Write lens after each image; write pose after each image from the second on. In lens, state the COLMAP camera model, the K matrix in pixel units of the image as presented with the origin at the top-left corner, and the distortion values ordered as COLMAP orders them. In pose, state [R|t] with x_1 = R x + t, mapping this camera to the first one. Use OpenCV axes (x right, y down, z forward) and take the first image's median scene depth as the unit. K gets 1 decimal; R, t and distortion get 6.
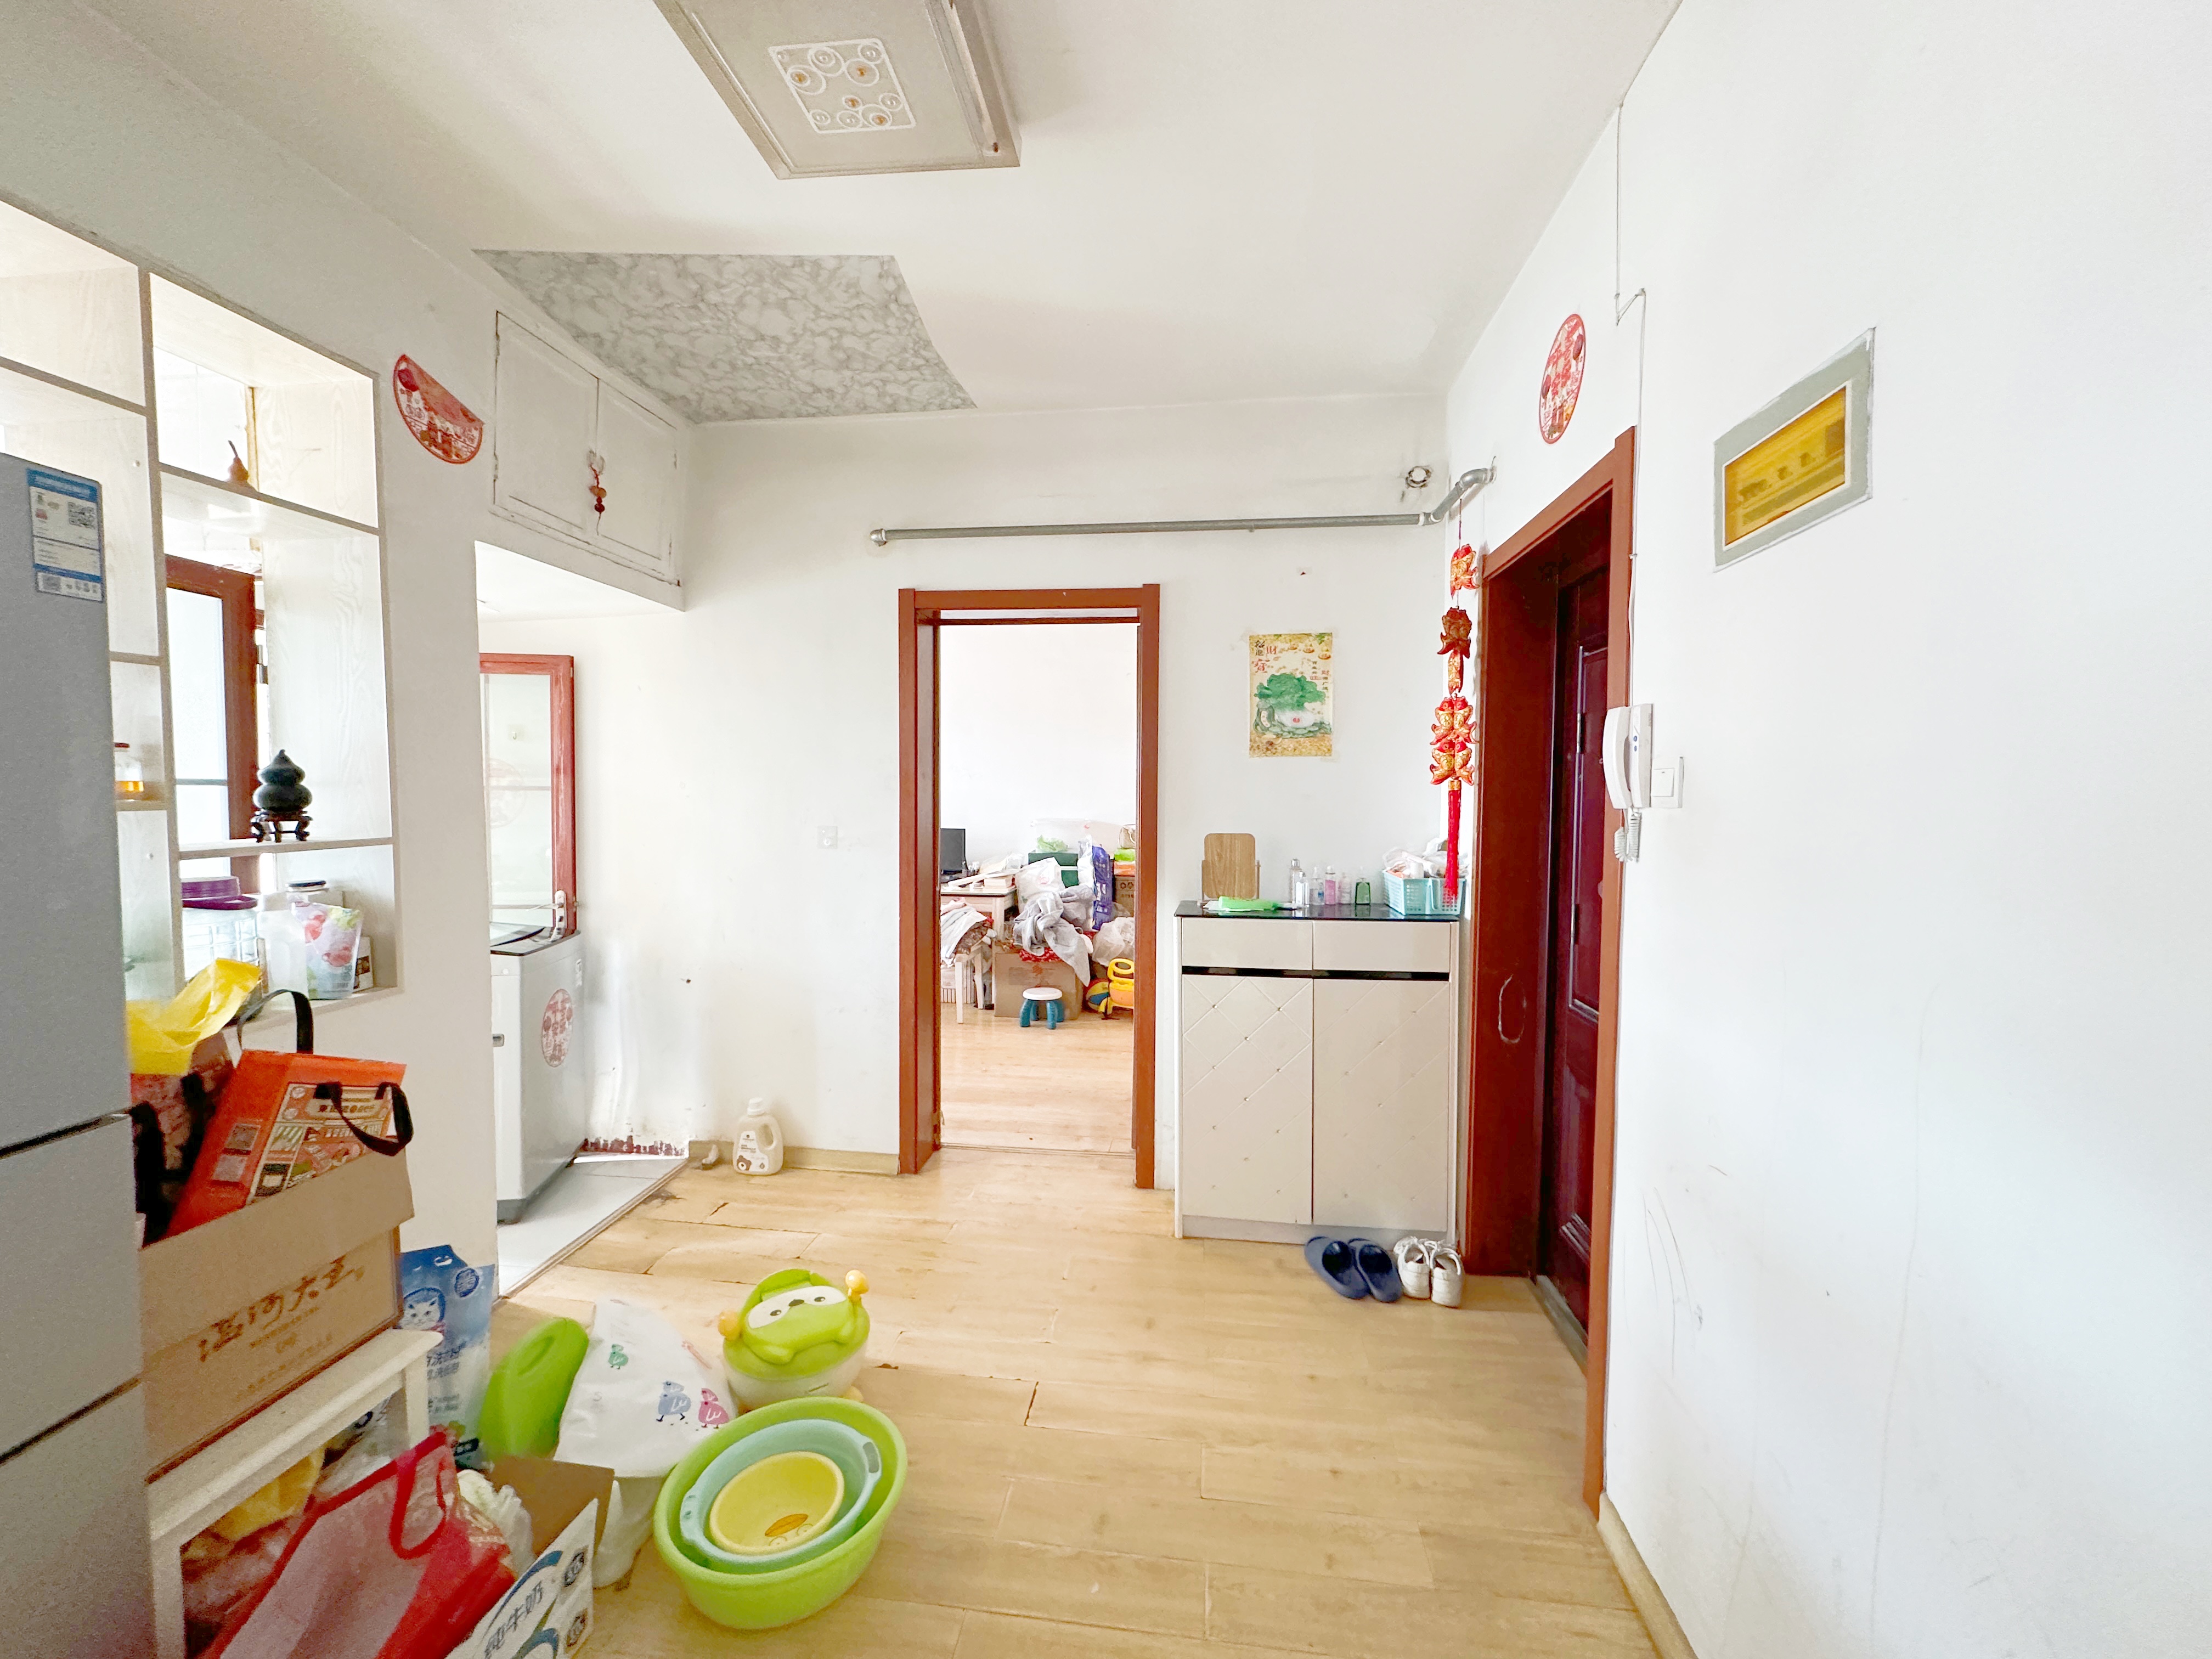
lens RADIAL K [[888.1, 0, 1109.9], [0, 888.1, 834.1], [0, 0, 1]] dist [-0.001040, -0.000431]
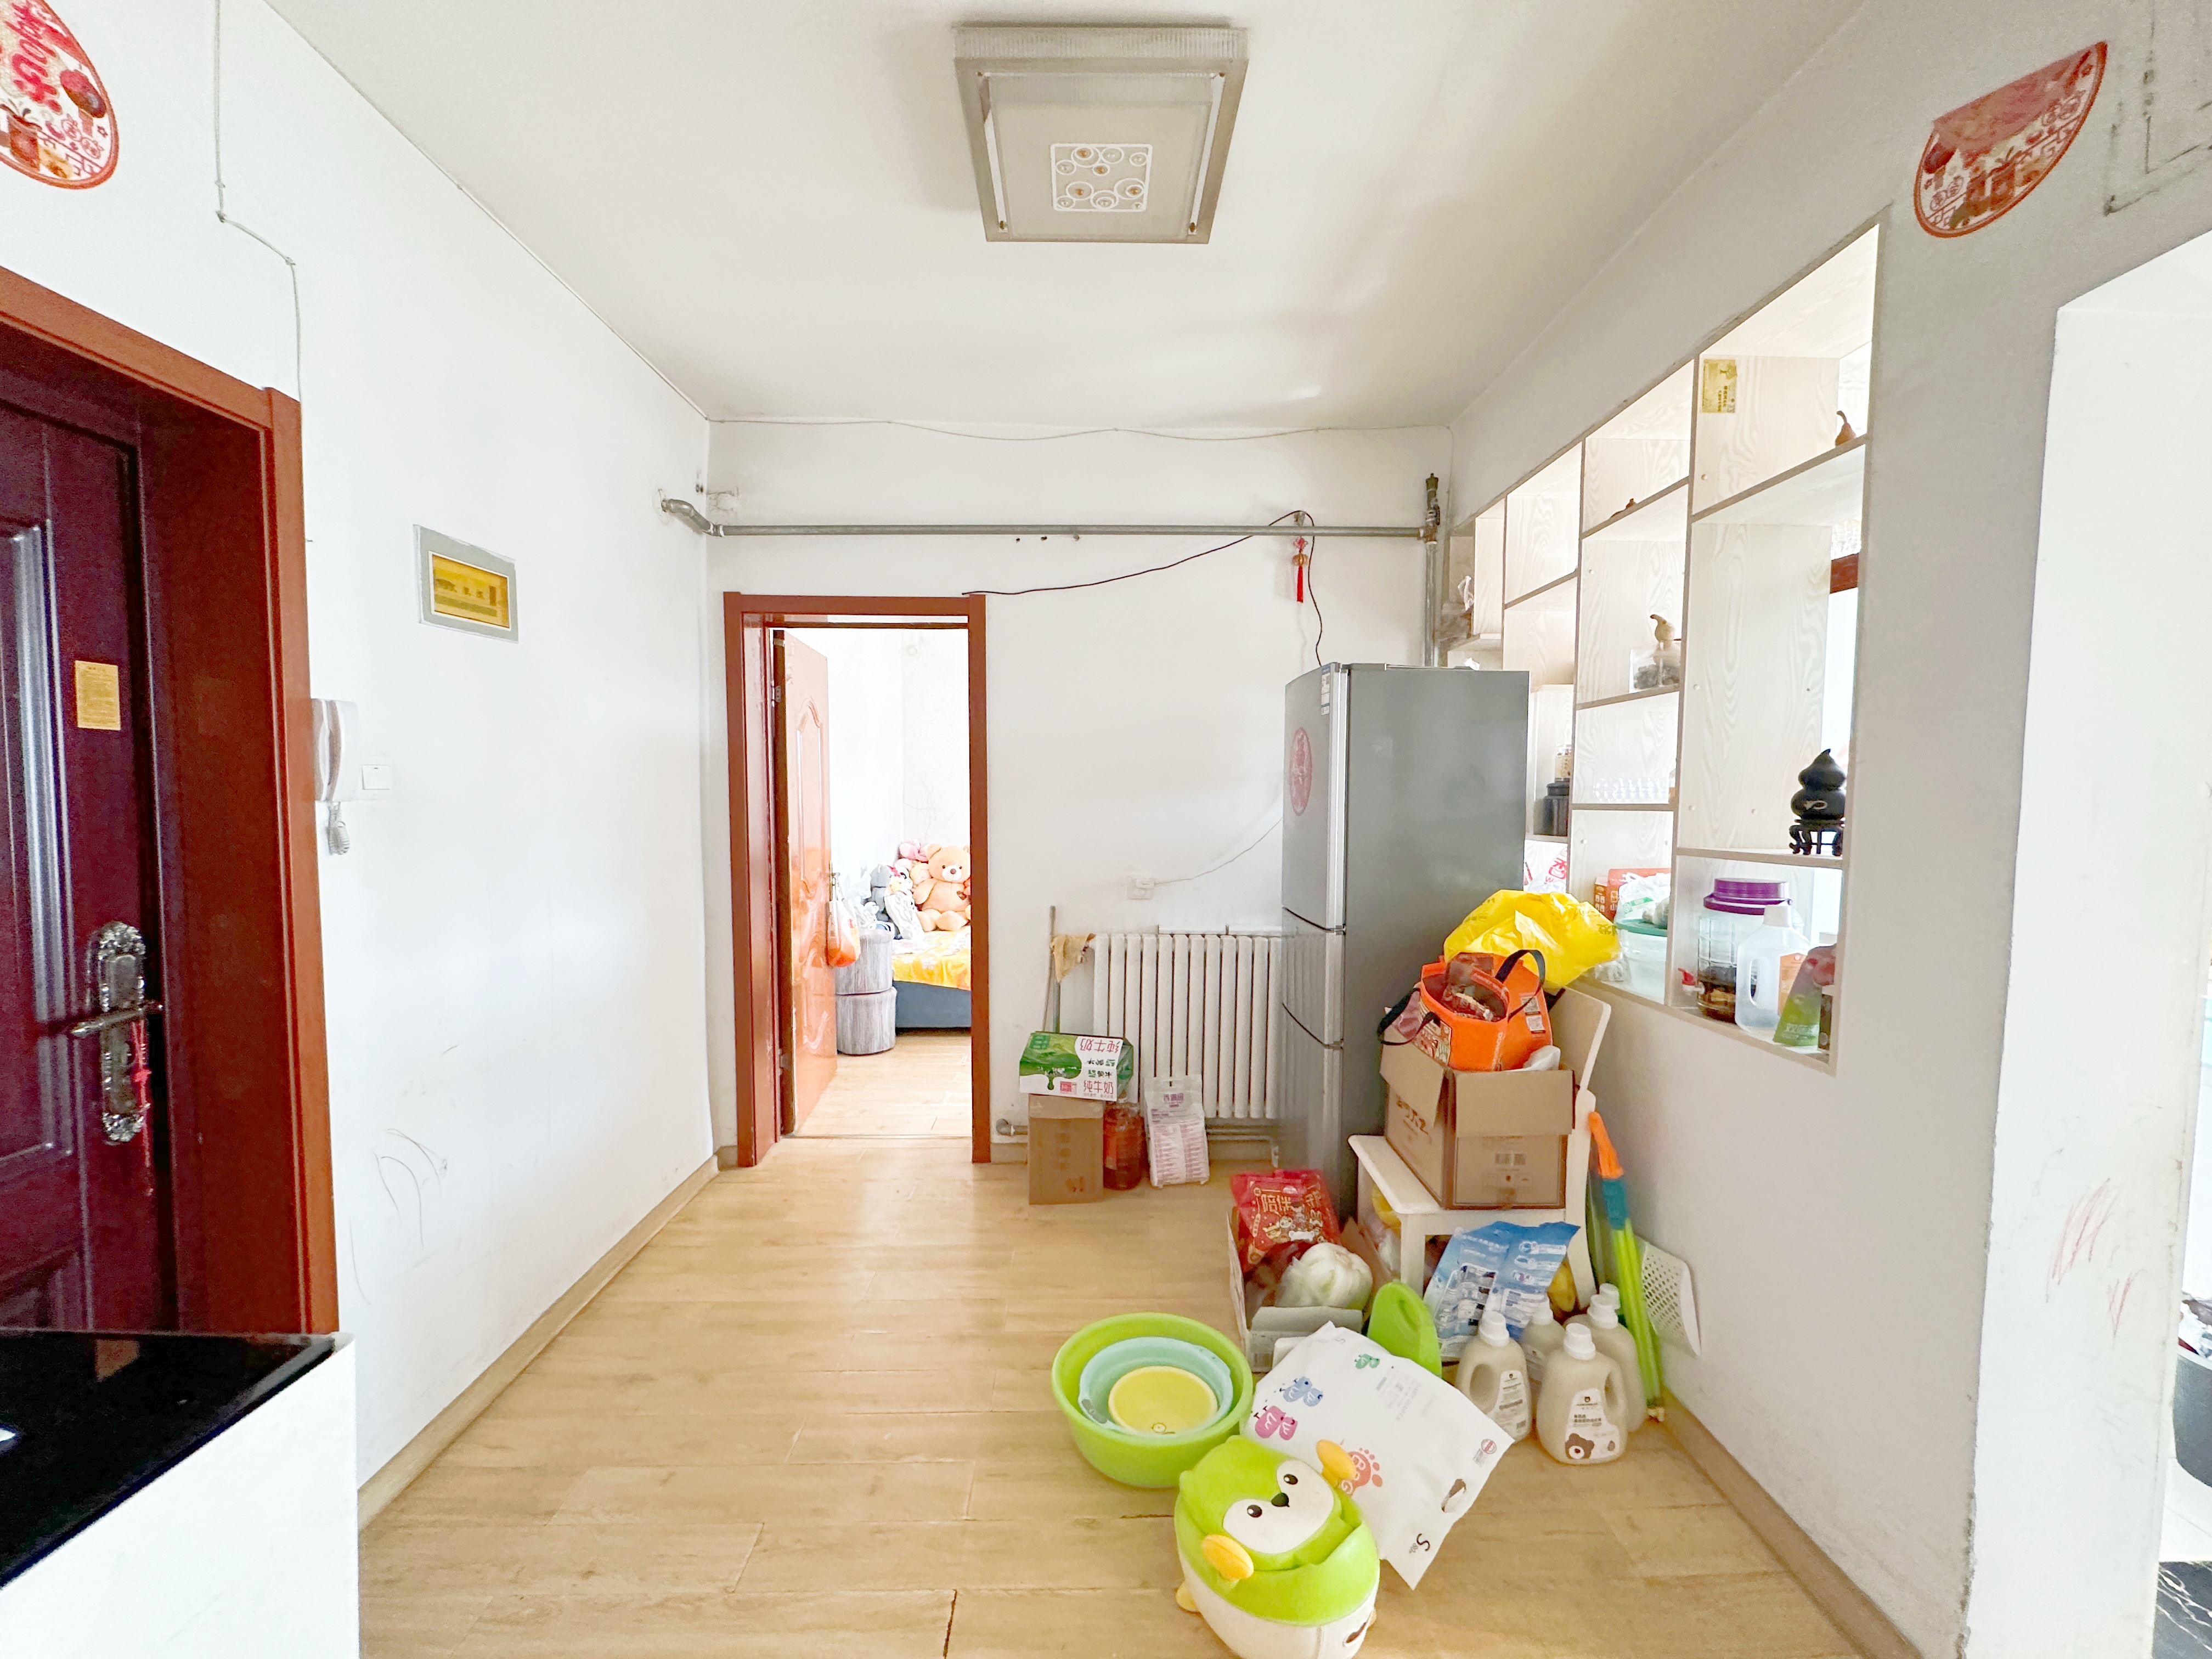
lens RADIAL K [[888.1, 0, 1104.5], [0, 888.1, 832.7], [0, 0, 1]] dist [-0.001040, -0.000431]
pose [[-0.991494, -0.003229, -0.130110, -0.121858], [-0.015337, 0.995626, 0.092161, -0.080803], [0.129243, 0.093373, -0.987207, 1.736085]]
